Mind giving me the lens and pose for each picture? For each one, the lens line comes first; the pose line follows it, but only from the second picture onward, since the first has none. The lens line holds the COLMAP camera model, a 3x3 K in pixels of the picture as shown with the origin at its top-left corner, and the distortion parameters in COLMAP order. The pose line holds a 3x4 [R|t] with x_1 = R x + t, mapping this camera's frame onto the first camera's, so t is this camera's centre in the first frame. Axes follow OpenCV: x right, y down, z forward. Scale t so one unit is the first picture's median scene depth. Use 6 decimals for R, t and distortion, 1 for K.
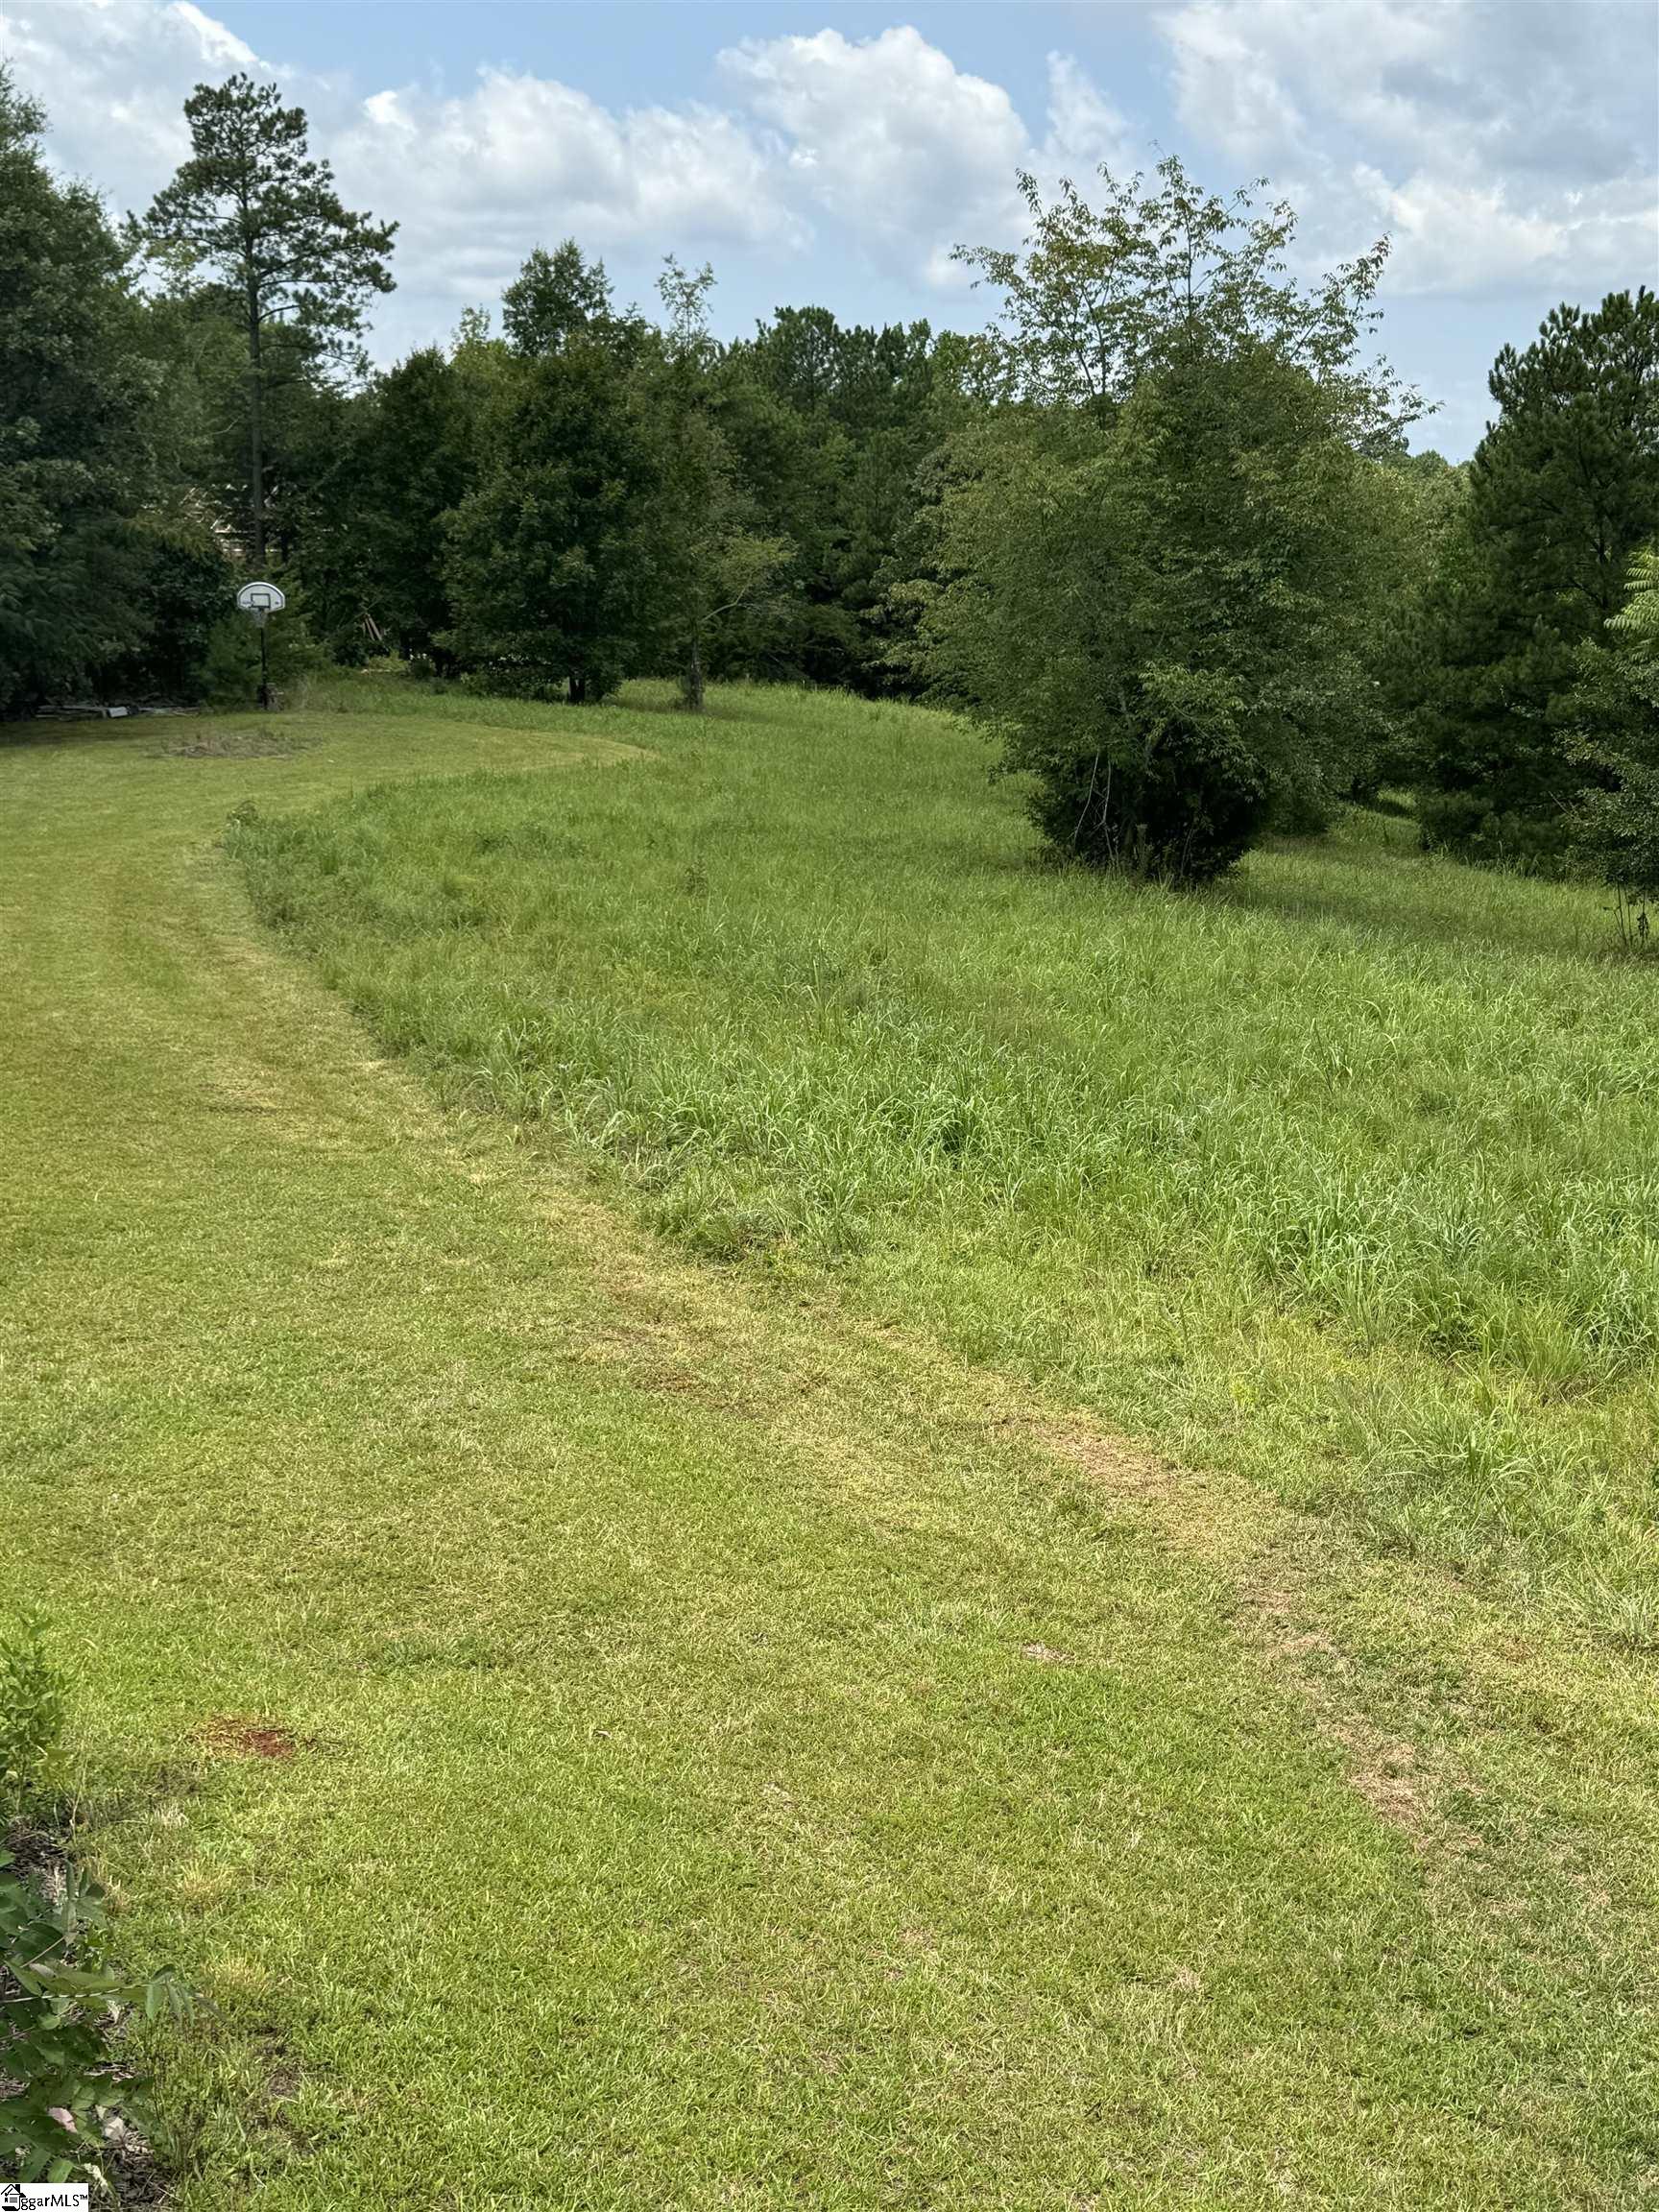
lens RADIAL K [[2484.6, 0, 848.7], [0, 2484.6, 1116.4], [0, 0, 1]] dist [0.223306, -0.532870]
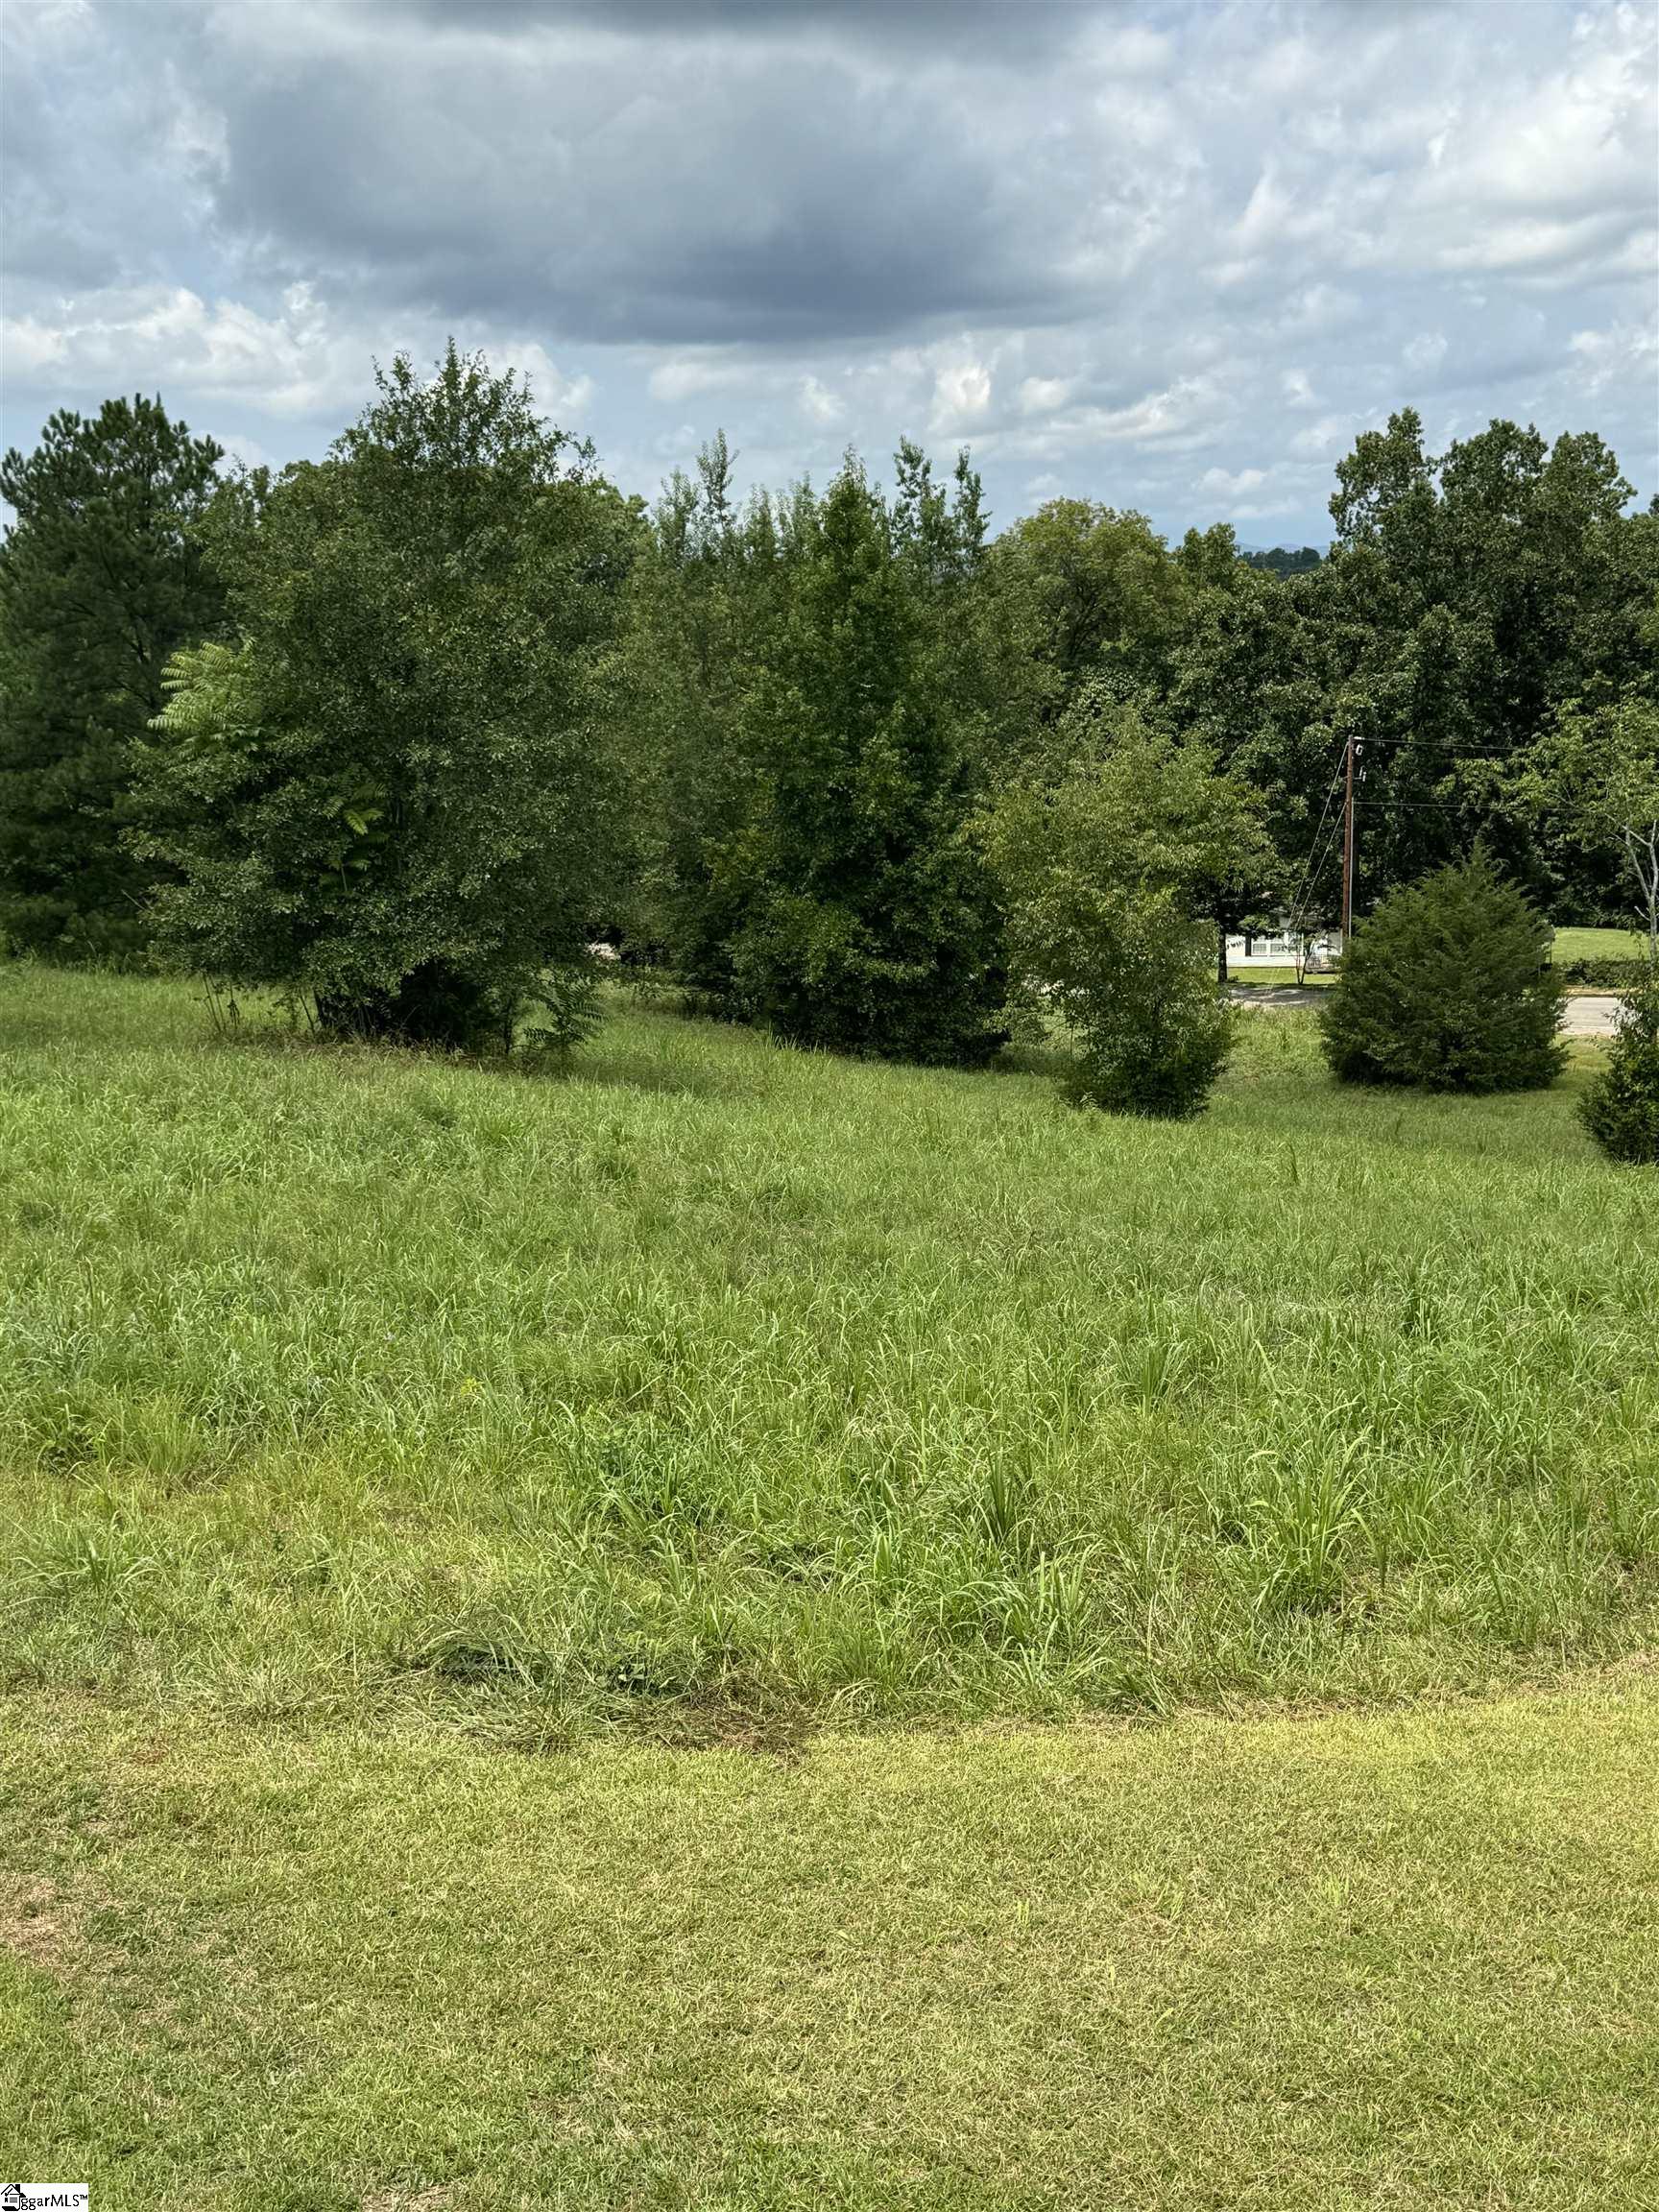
lens RADIAL K [[2486.2, 0, 810.4], [0, 2486.2, 1123.1], [0, 0, 1]] dist [0.217162, -0.507506]
pose [[0.860503, -0.129410, 0.492734, 0.010653], [0.146782, 0.989163, 0.003452, 0.000345], [-0.487841, 0.069354, 0.870173, -0.004650]]
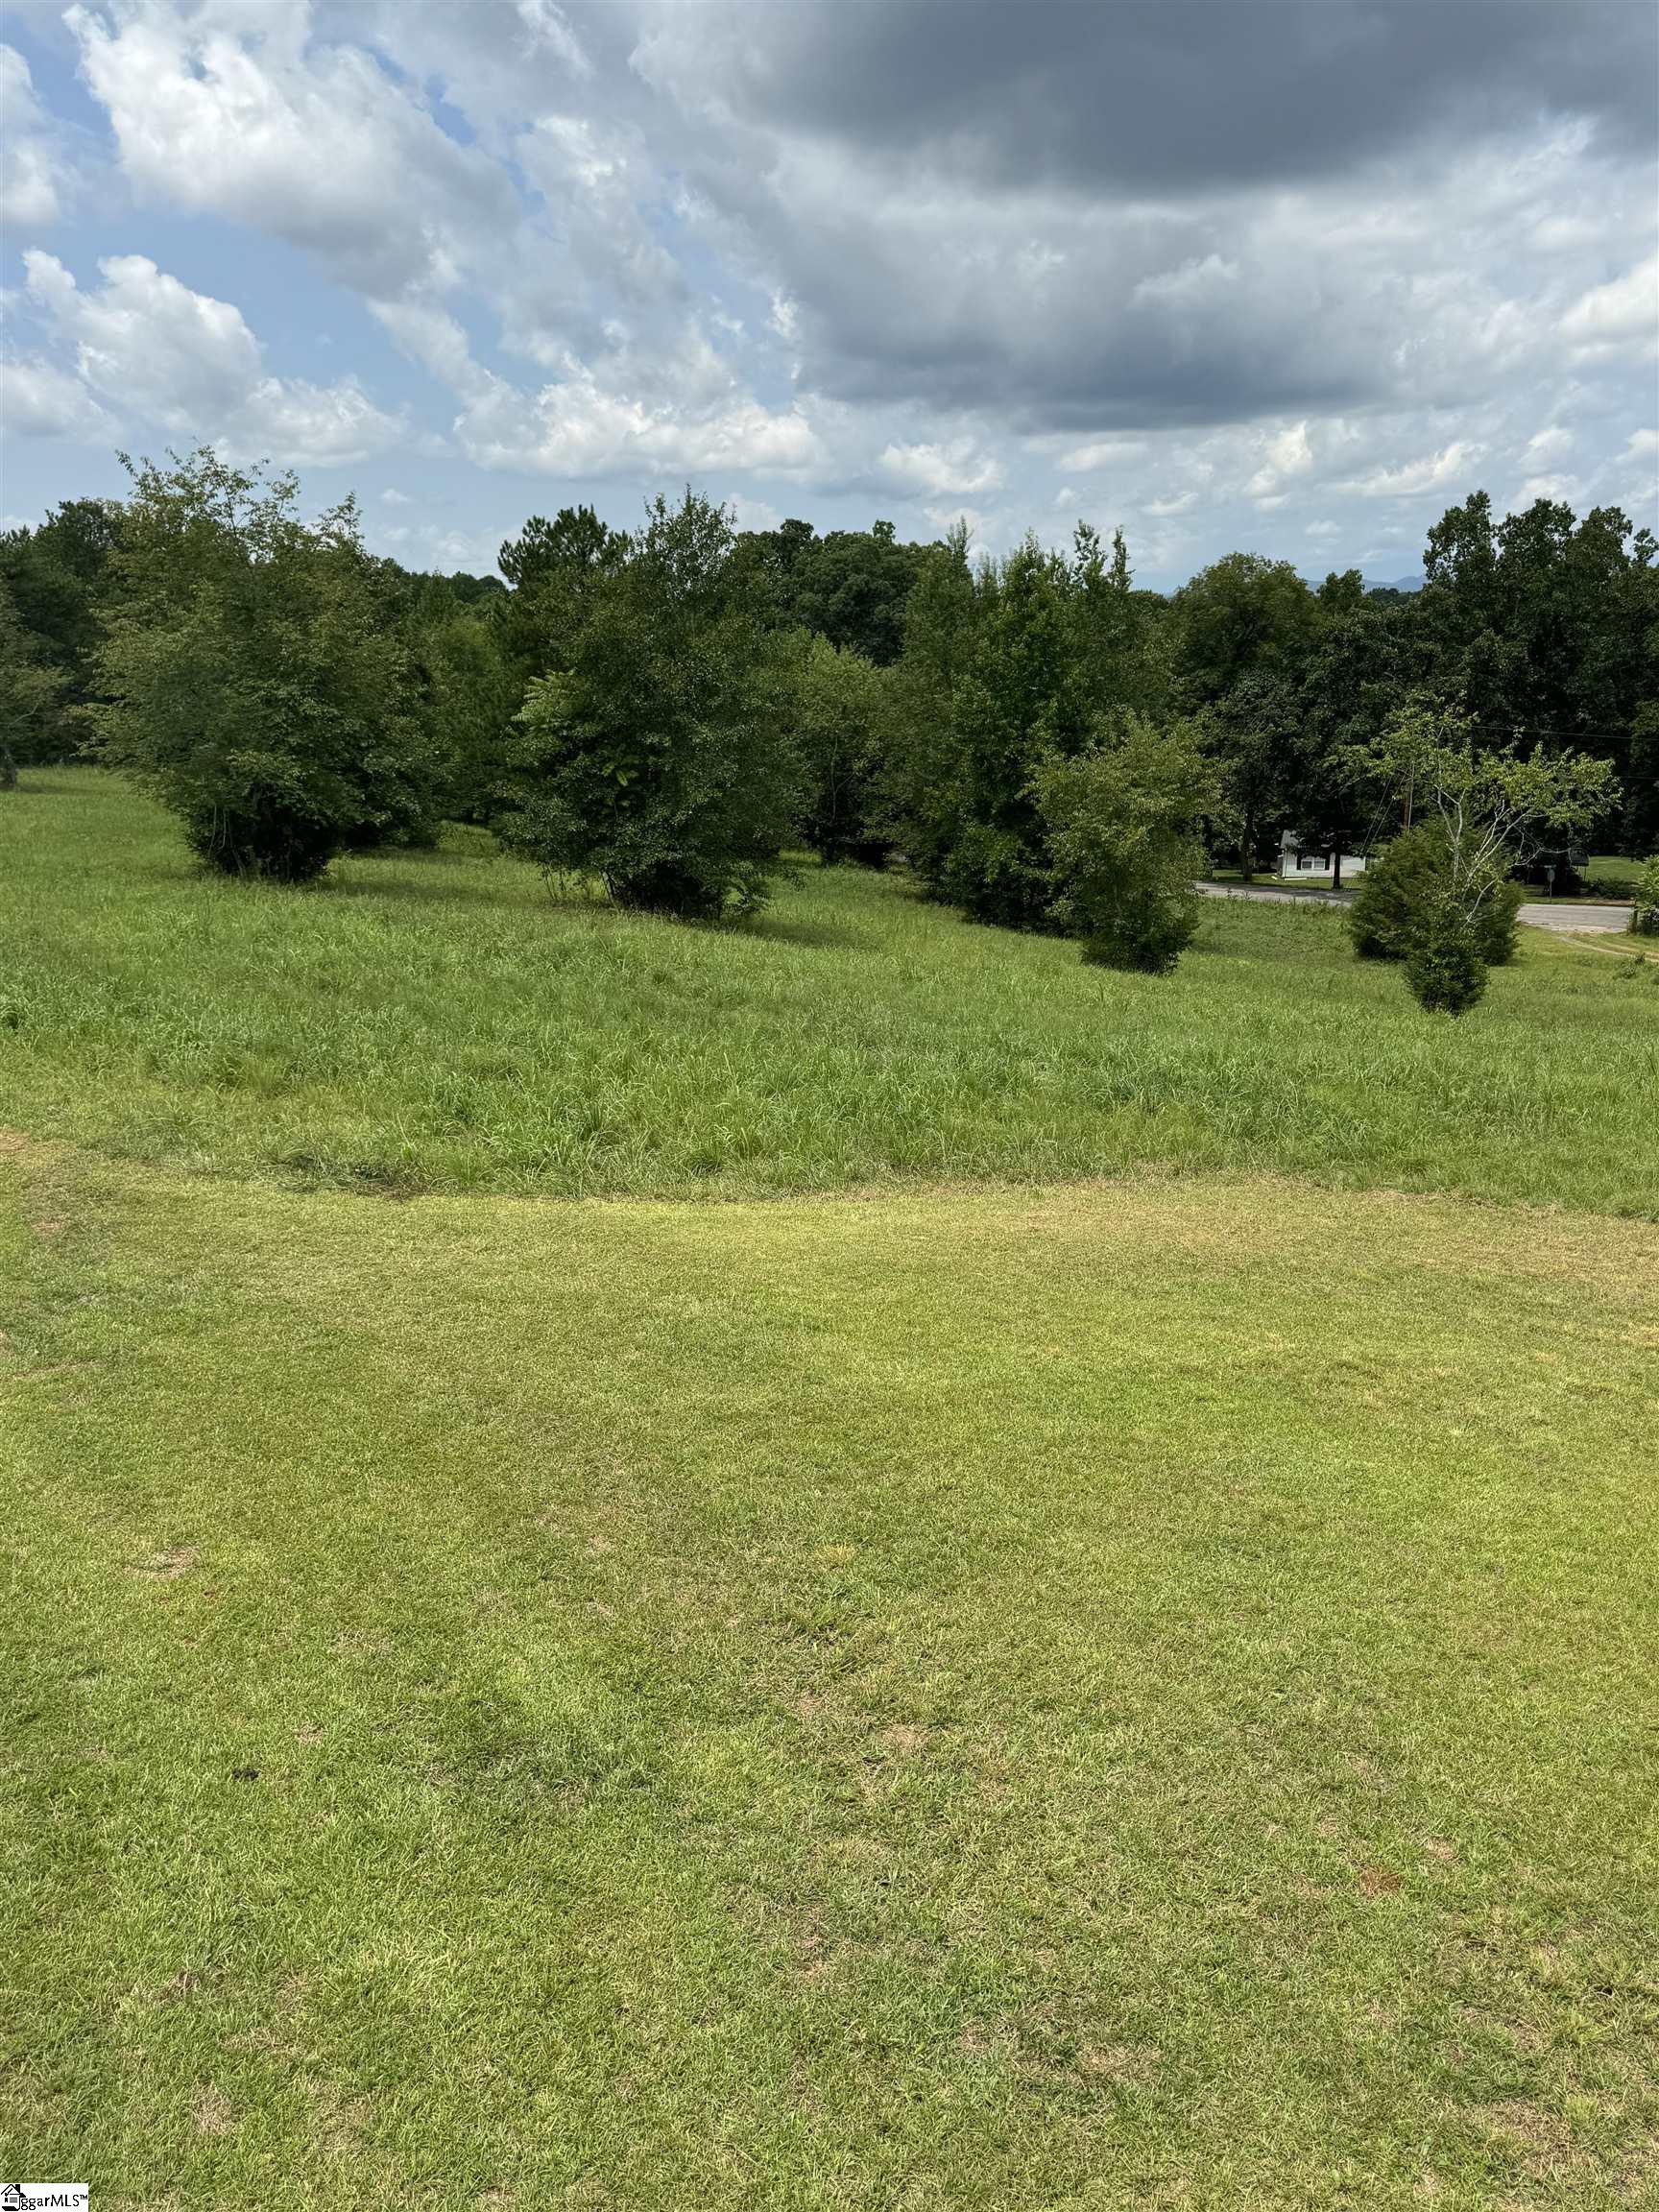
lens RADIAL K [[1621.3, 0, 804.0], [0, 1621.3, 1147.0], [0, 0, 1]] dist [0.166981, -0.316201]
pose [[0.937897, -0.130004, 0.321634, 0.136663], [0.107726, 0.990437, 0.086199, 0.045334], [-0.329764, -0.046198, 0.942932, -0.290365]]
